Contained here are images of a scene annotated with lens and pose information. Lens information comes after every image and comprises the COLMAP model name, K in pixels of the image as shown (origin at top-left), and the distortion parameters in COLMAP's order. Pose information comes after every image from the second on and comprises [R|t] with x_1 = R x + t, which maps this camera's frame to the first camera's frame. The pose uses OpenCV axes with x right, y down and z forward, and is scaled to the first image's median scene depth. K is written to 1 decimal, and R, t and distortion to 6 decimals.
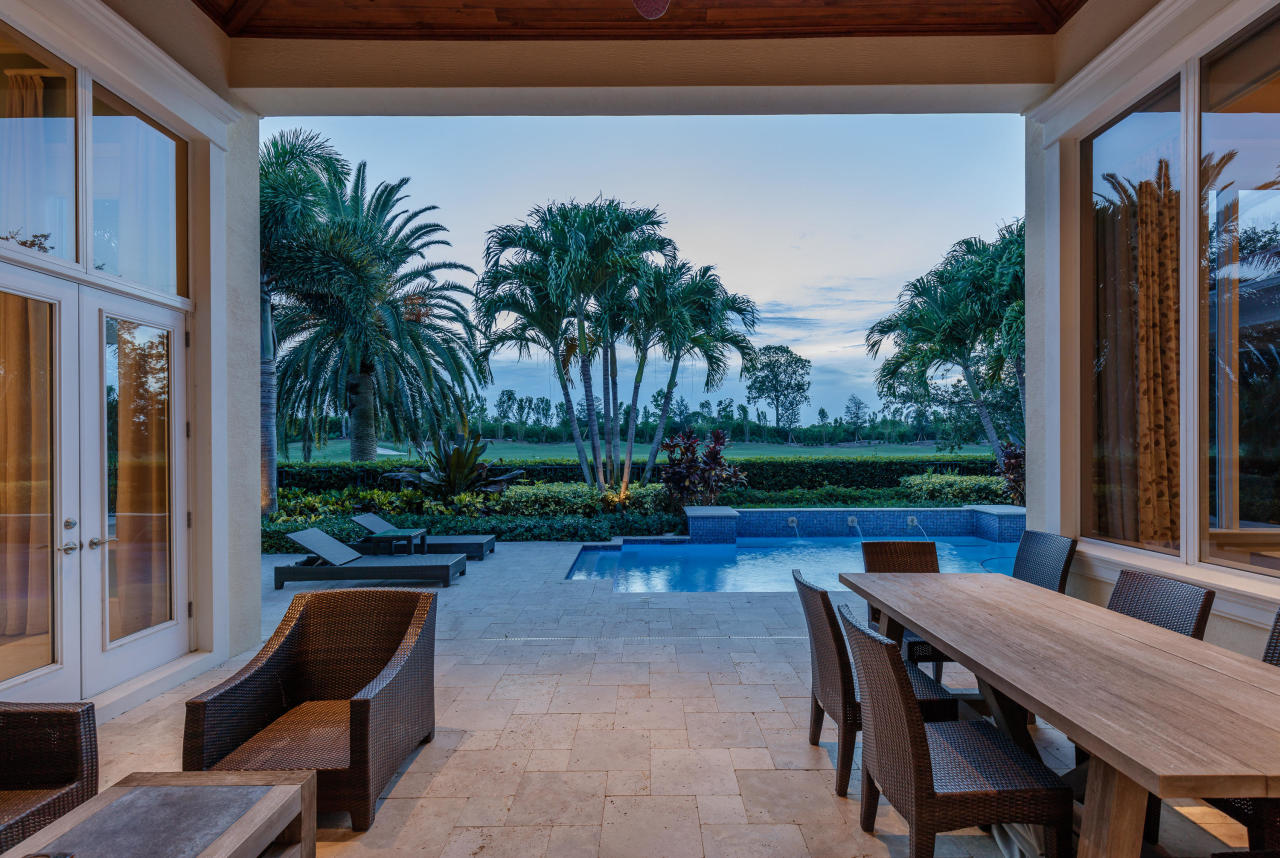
lens RADIAL K [[571.5, 0, 645.1], [0, 571.5, 434.1], [0, 0, 1]] dist [0.004321, -0.000286]
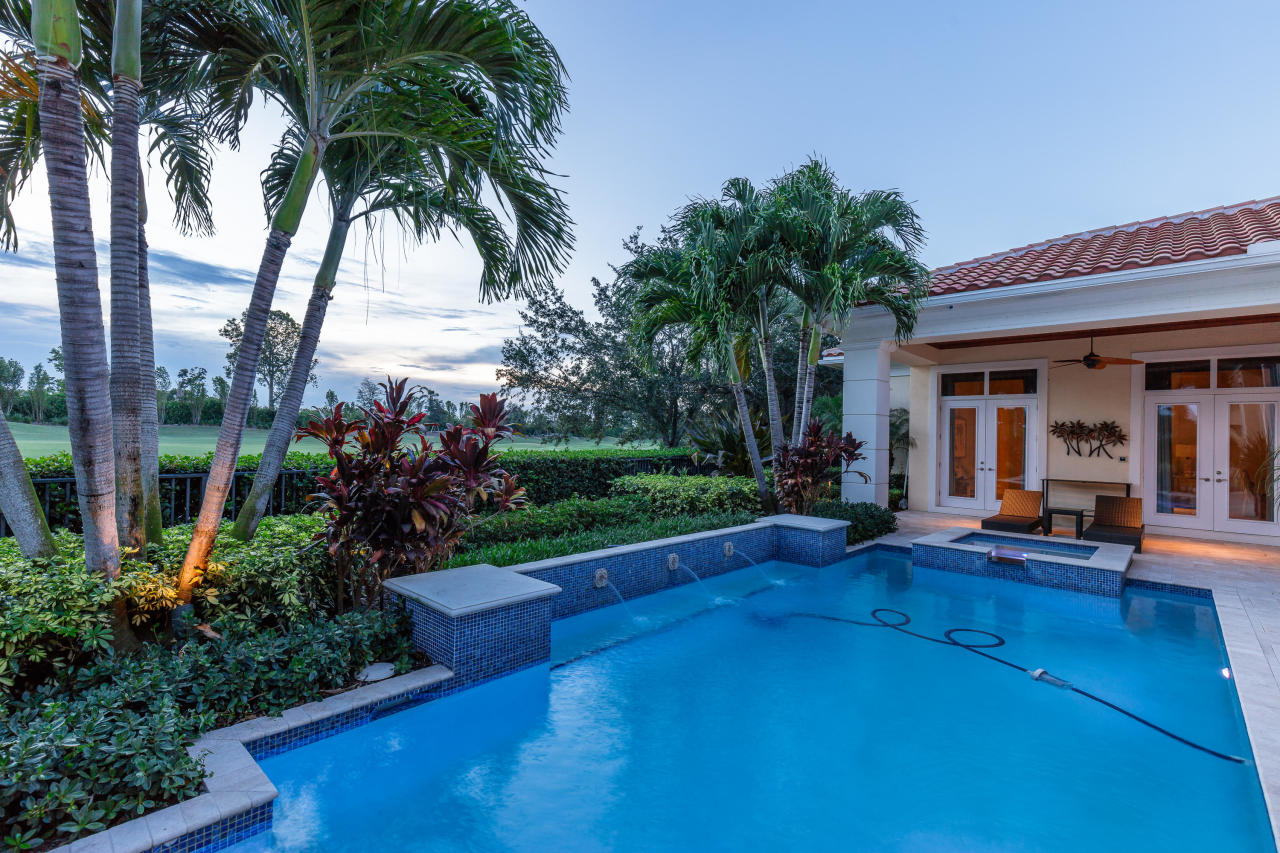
lens RADIAL K [[571.5, 0, 645.1], [0, 571.5, 431.6], [0, 0, 1]] dist [0.004321, -0.000286]
pose [[0.678906, 0.029293, 0.733640, -0.096827], [-0.039992, 0.999196, -0.002888, 0.015684], [-0.733135, -0.027379, 0.679532, 0.548971]]
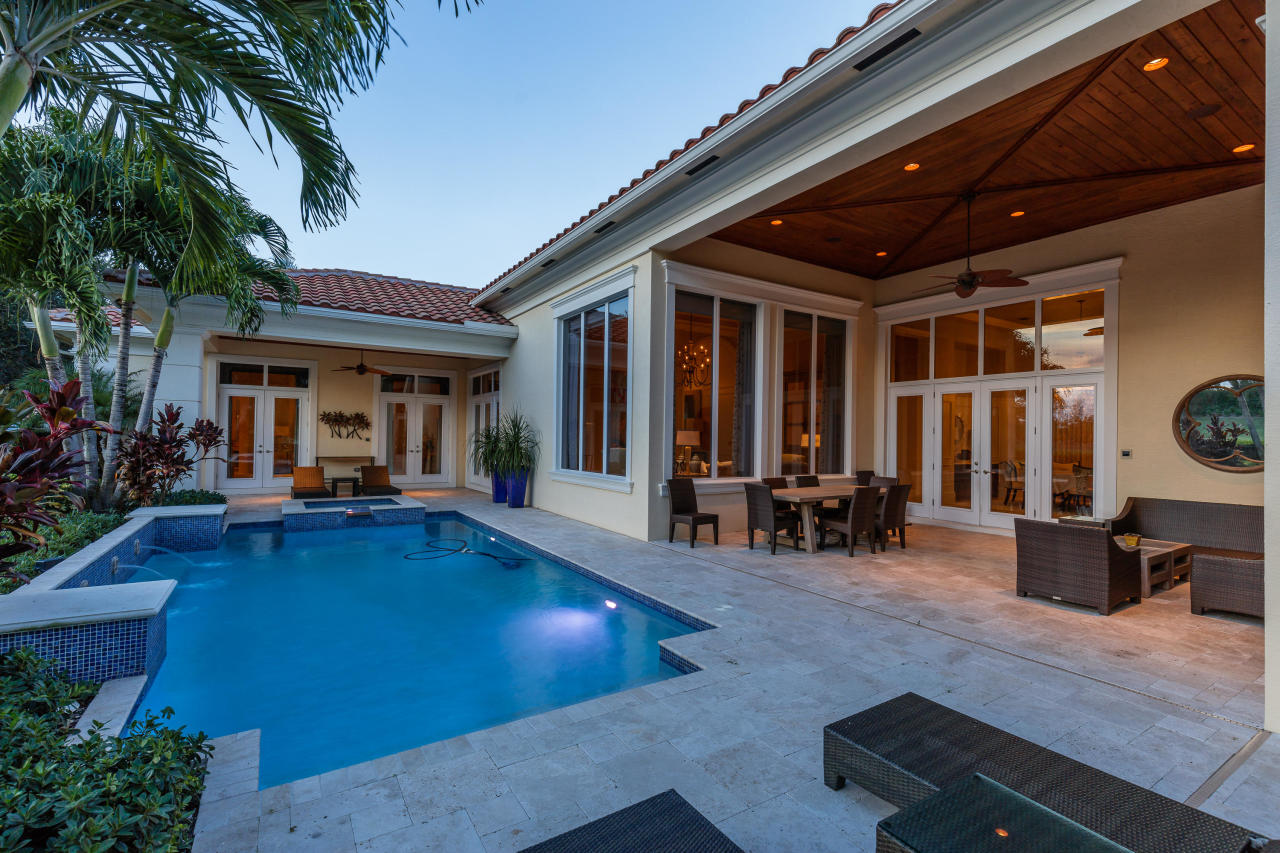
lens RADIAL K [[571.5, 0, 645.1], [0, 571.5, 431.6], [0, 0, 1]] dist [0.004321, -0.000286]
pose [[-0.535056, 0.004984, 0.844802, -0.334969], [-0.027059, 0.999368, -0.023034, 0.021482], [-0.844383, -0.035184, -0.534583, 0.779825]]
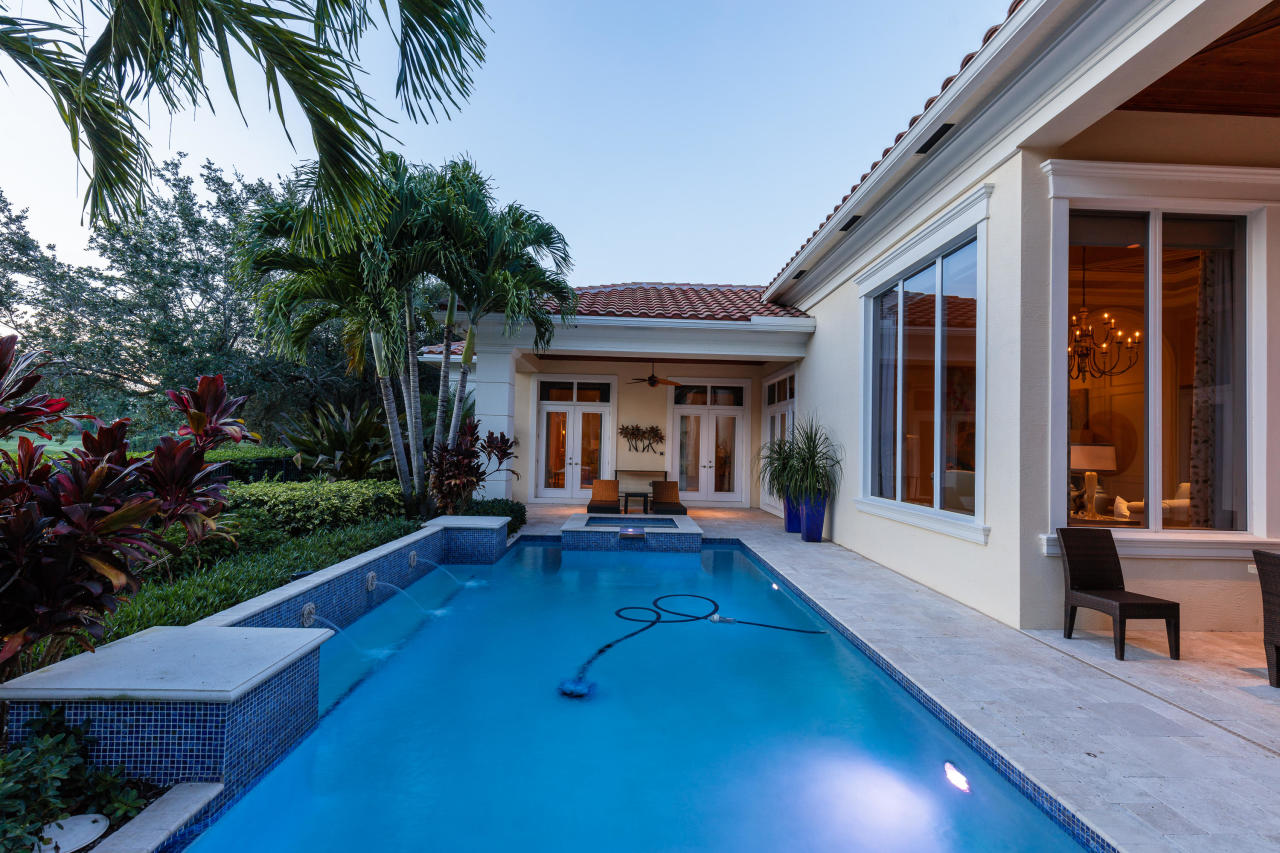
lens RADIAL K [[571.5, 0, 645.1], [0, 571.5, 431.6], [0, 0, 1]] dist [0.004321, -0.000286]
pose [[-0.029862, 0.030368, 0.999093, -0.158127], [-0.041420, 0.998642, -0.031593, 0.019287], [-0.998695, -0.042326, -0.028563, 0.689380]]
